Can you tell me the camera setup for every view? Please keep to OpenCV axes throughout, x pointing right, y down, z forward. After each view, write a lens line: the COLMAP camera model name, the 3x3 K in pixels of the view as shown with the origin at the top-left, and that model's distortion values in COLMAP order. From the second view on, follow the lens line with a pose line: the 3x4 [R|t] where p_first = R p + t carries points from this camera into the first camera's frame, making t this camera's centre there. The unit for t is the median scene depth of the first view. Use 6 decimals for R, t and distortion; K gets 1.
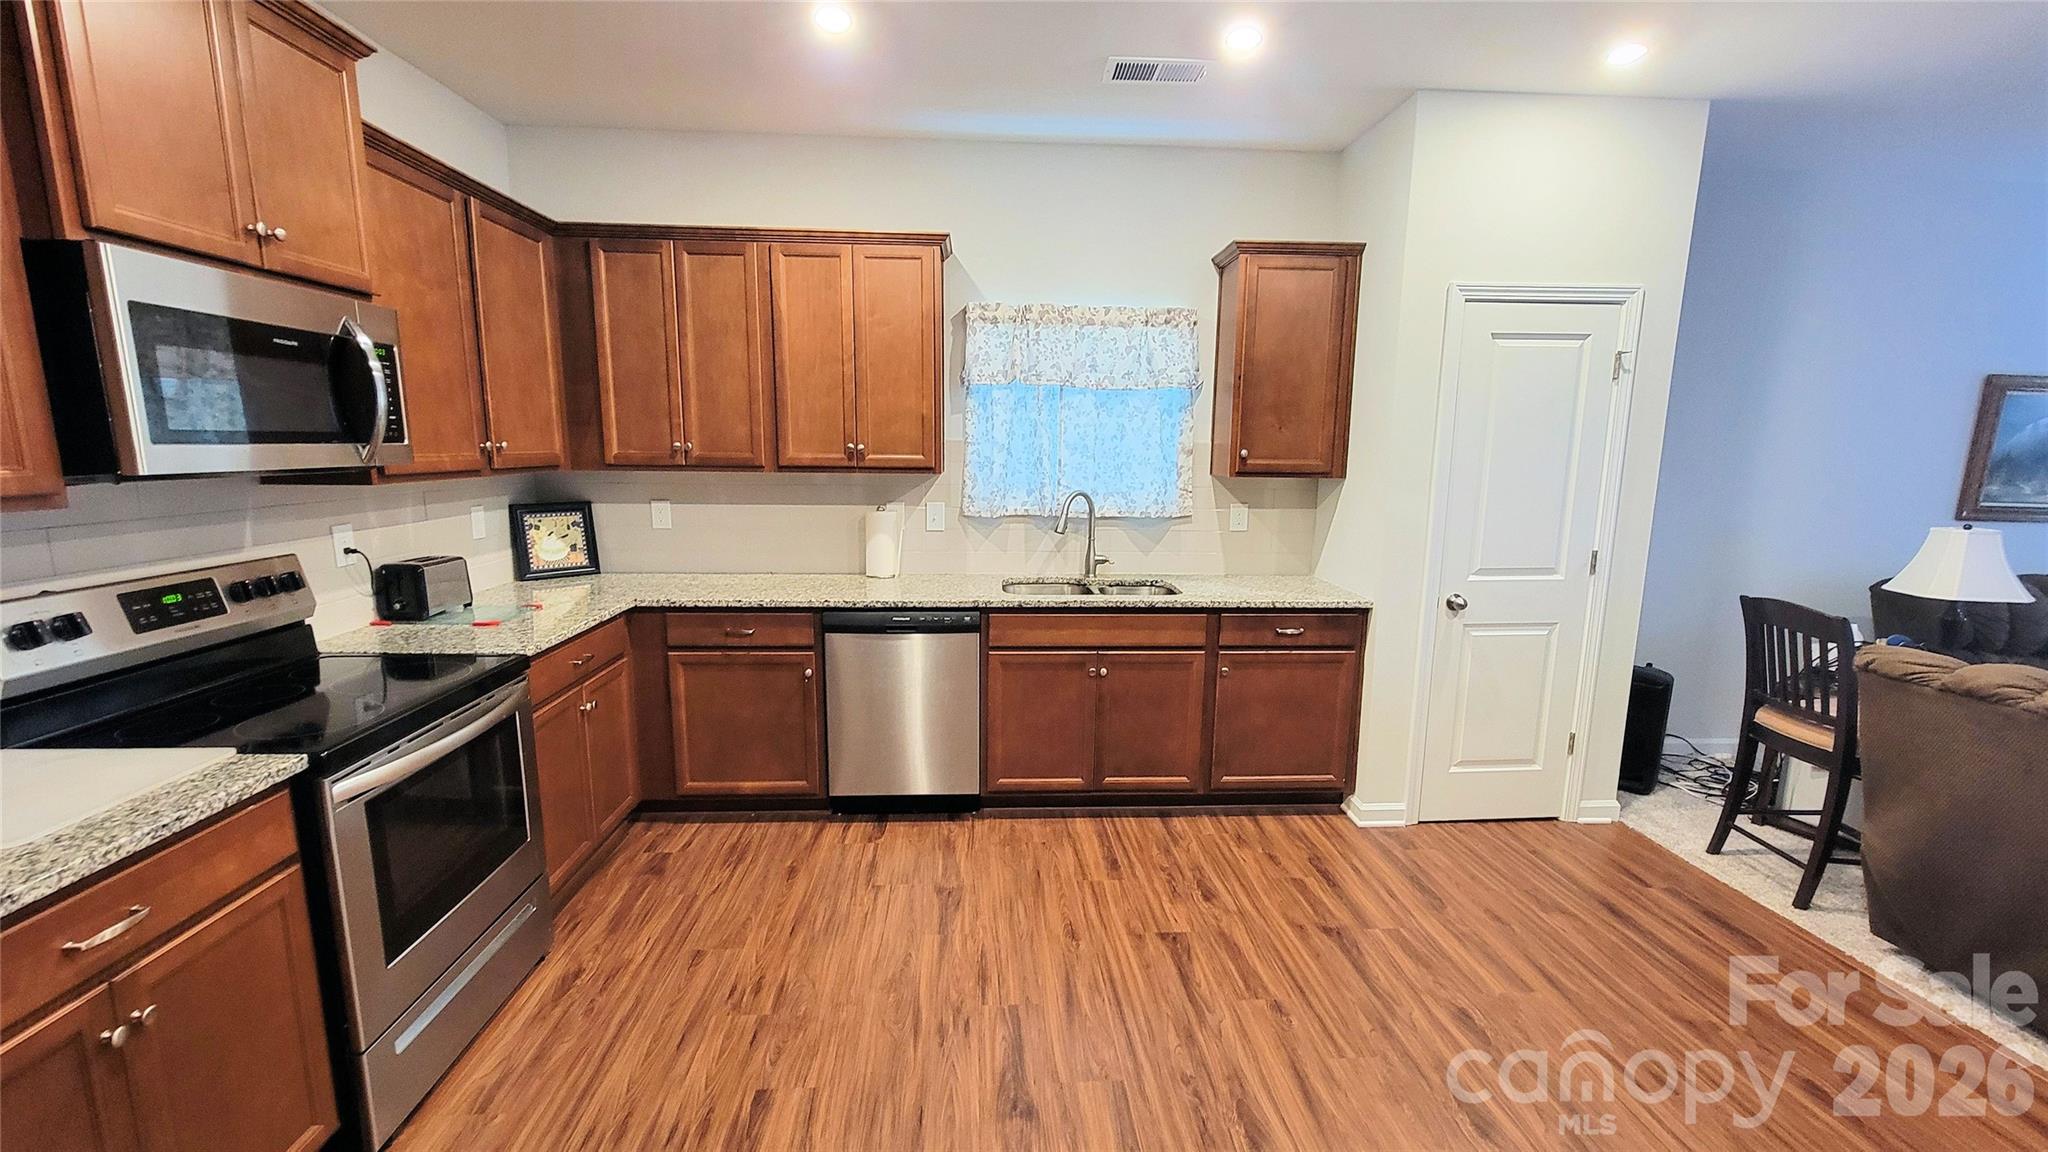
lens RADIAL K [[831.9, 0, 1016.2], [0, 831.9, 588.2], [0, 0, 1]] dist [-0.003896, 0.002724]
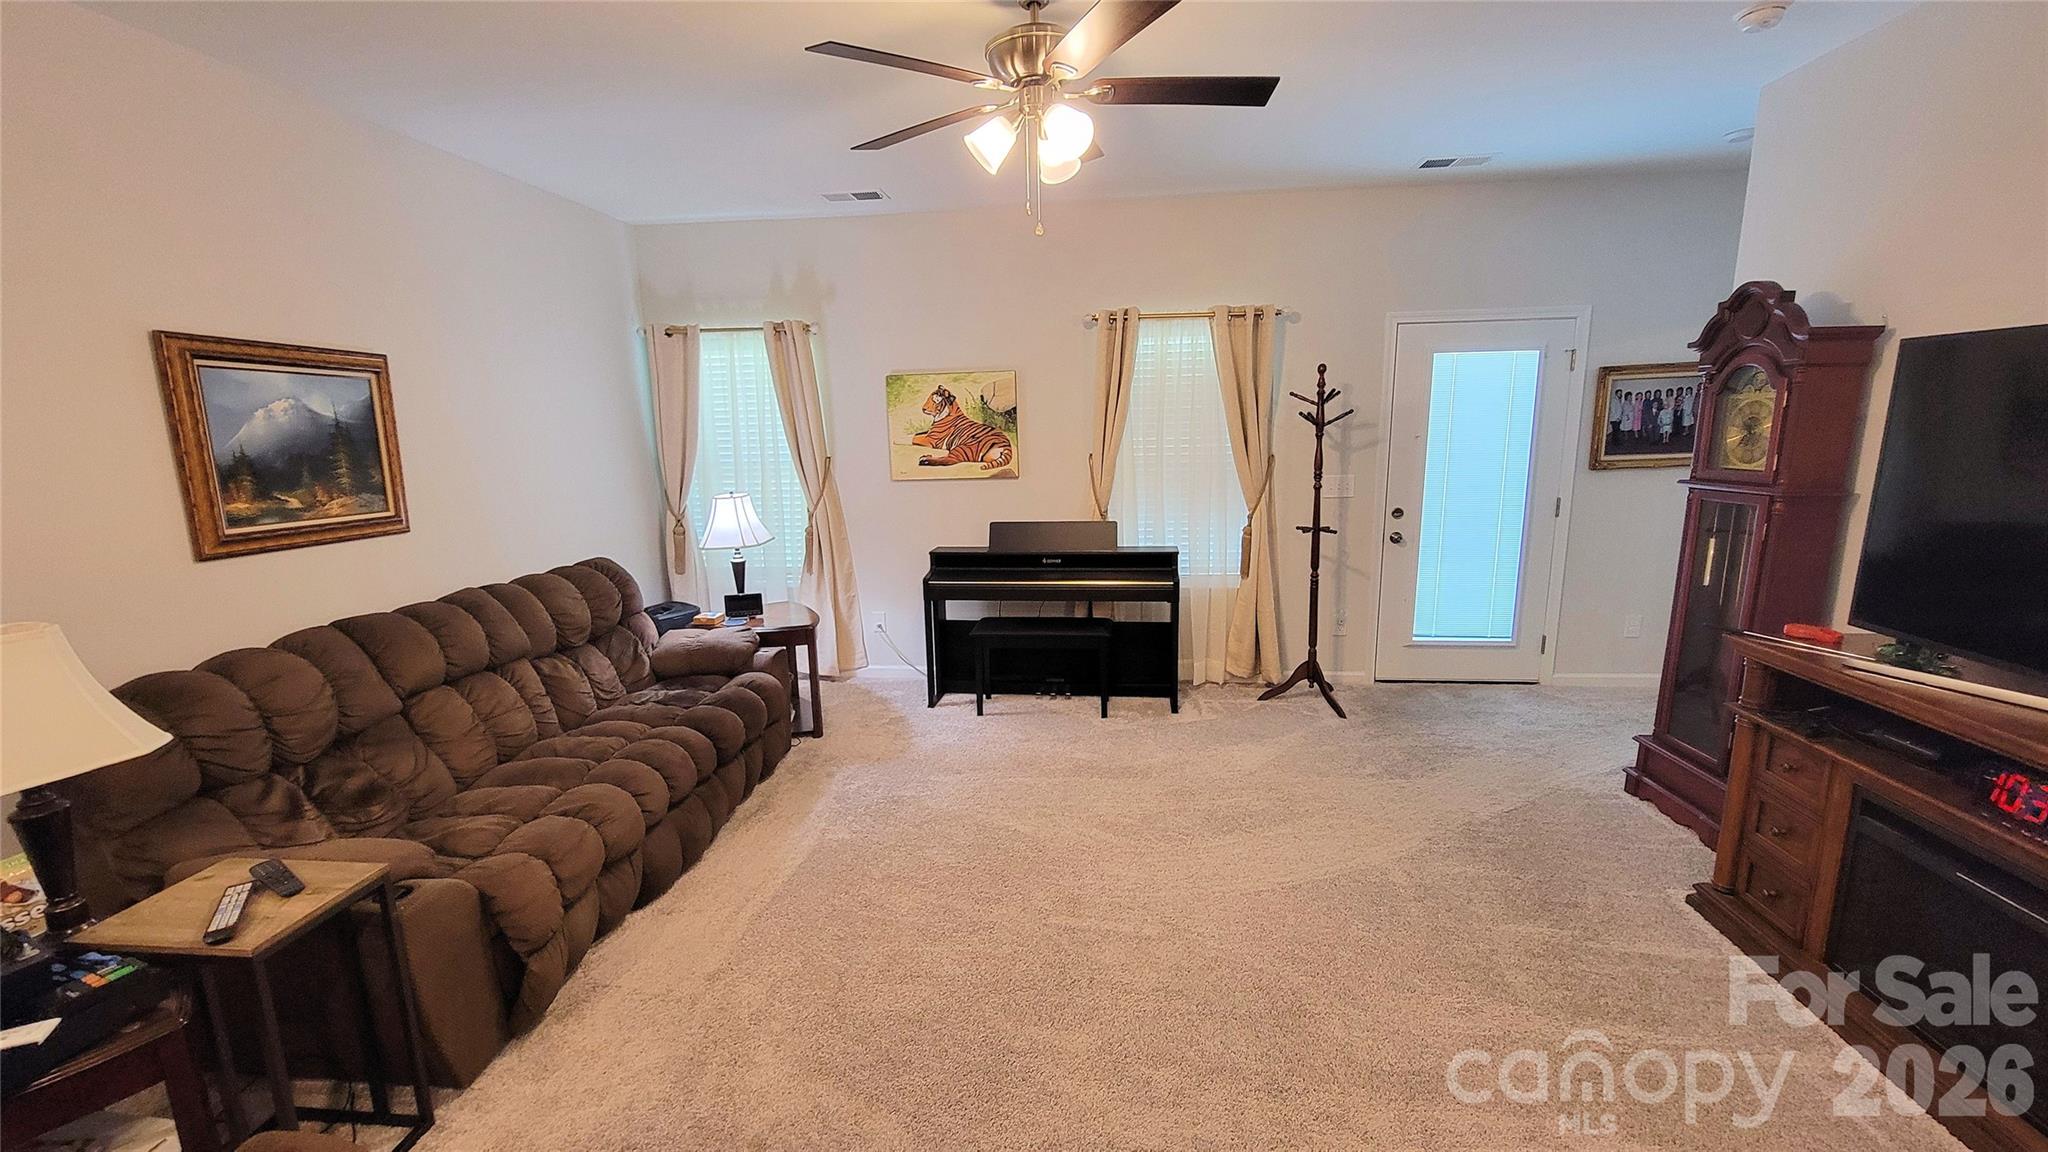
lens RADIAL K [[831.9, 0, 1031.2], [0, 831.9, 572.5], [0, 0, 1]] dist [-0.003896, 0.002724]
pose [[0.185789, -0.196711, 0.962698, 0.798342], [0.190773, 0.968334, 0.161046, -0.067867], [-0.963892, 0.153737, 0.217433, 0.311049]]
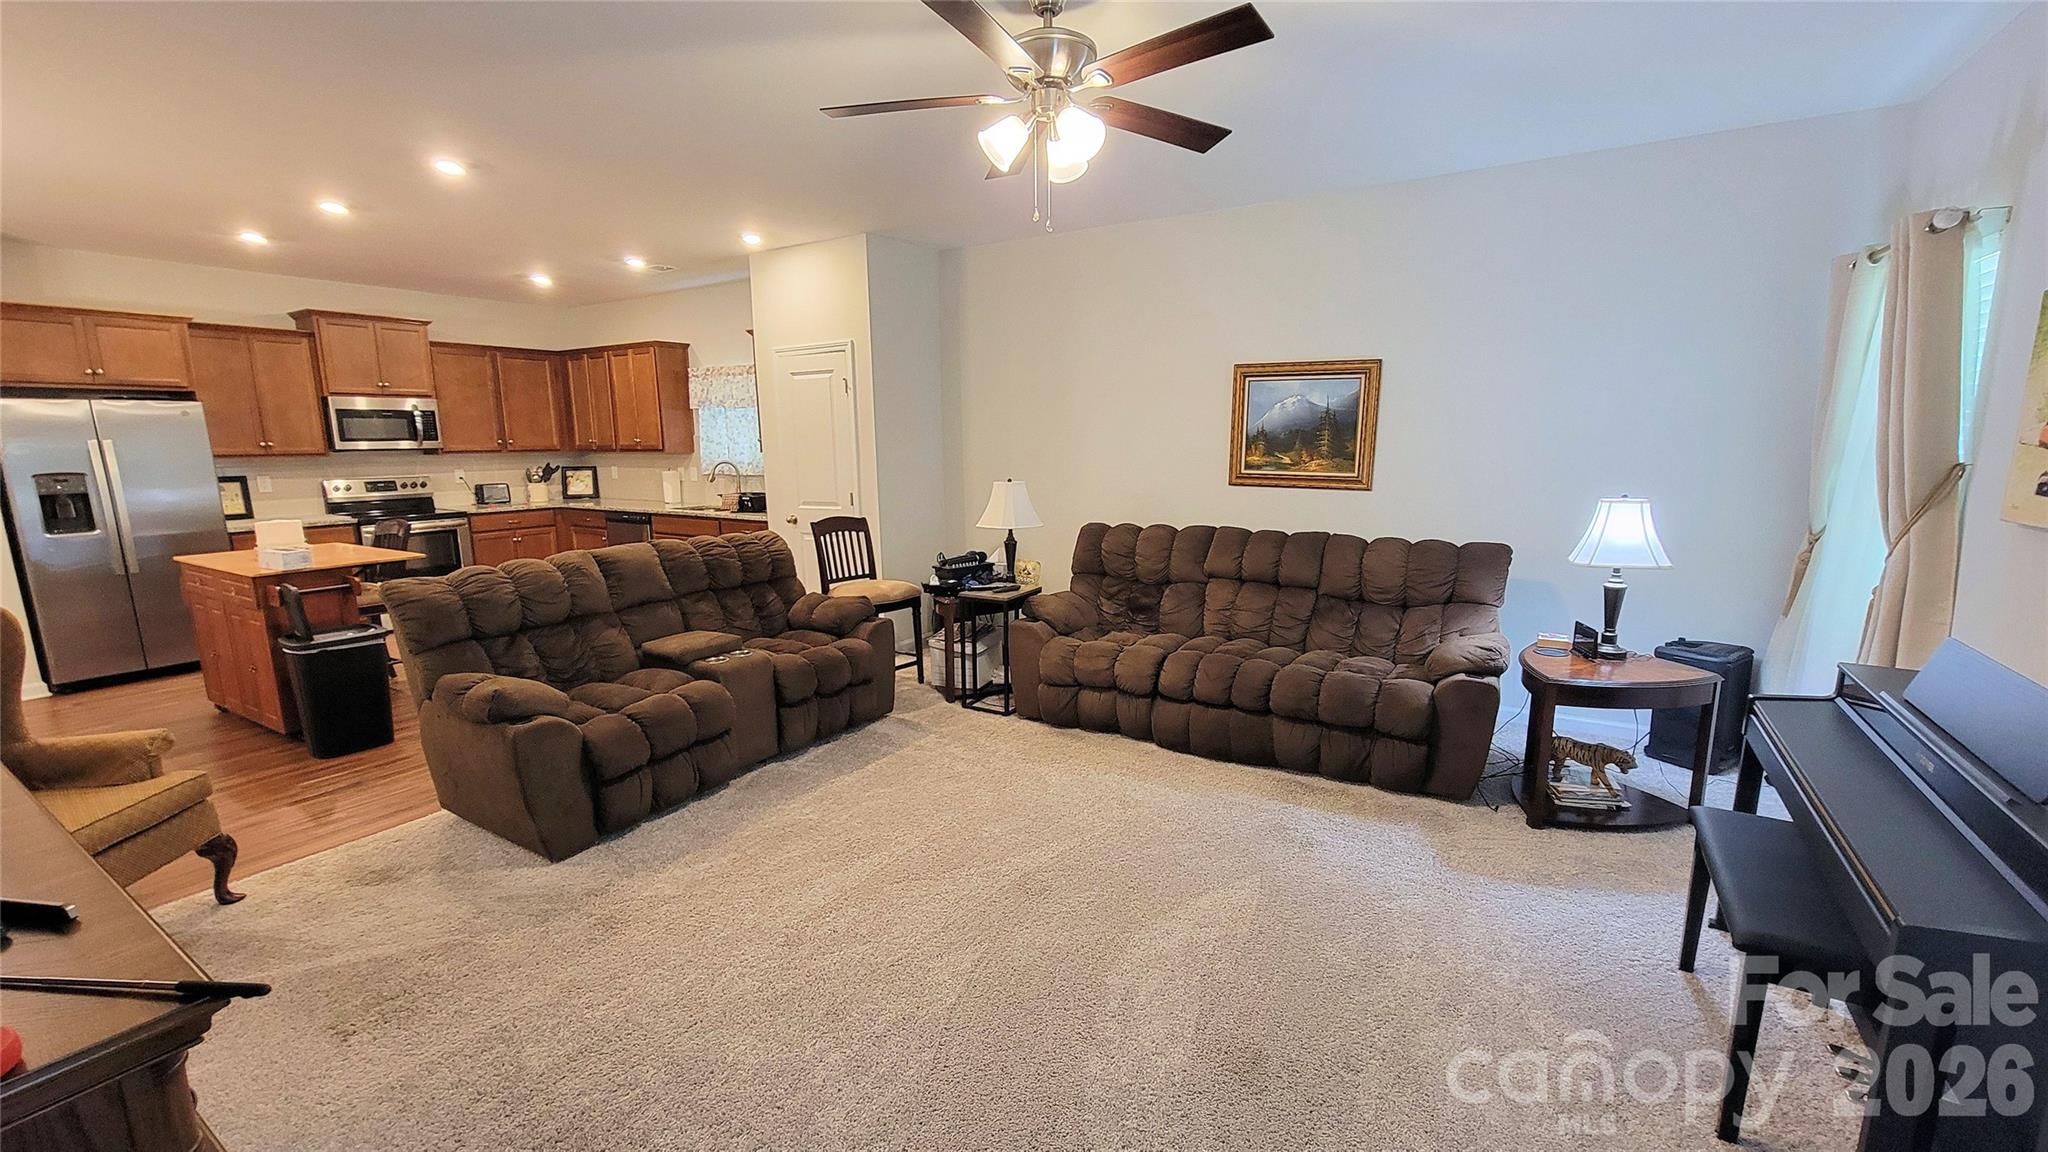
lens RADIAL K [[831.9, 0, 1017.9], [0, 831.9, 589.6], [0, 0, 1]] dist [-0.003896, 0.002724]
pose [[0.812208, 0.086599, -0.576904, 2.001180], [-0.082988, 0.996015, 0.032674, 0.070933], [0.577435, 0.021338, 0.816158, -0.208073]]
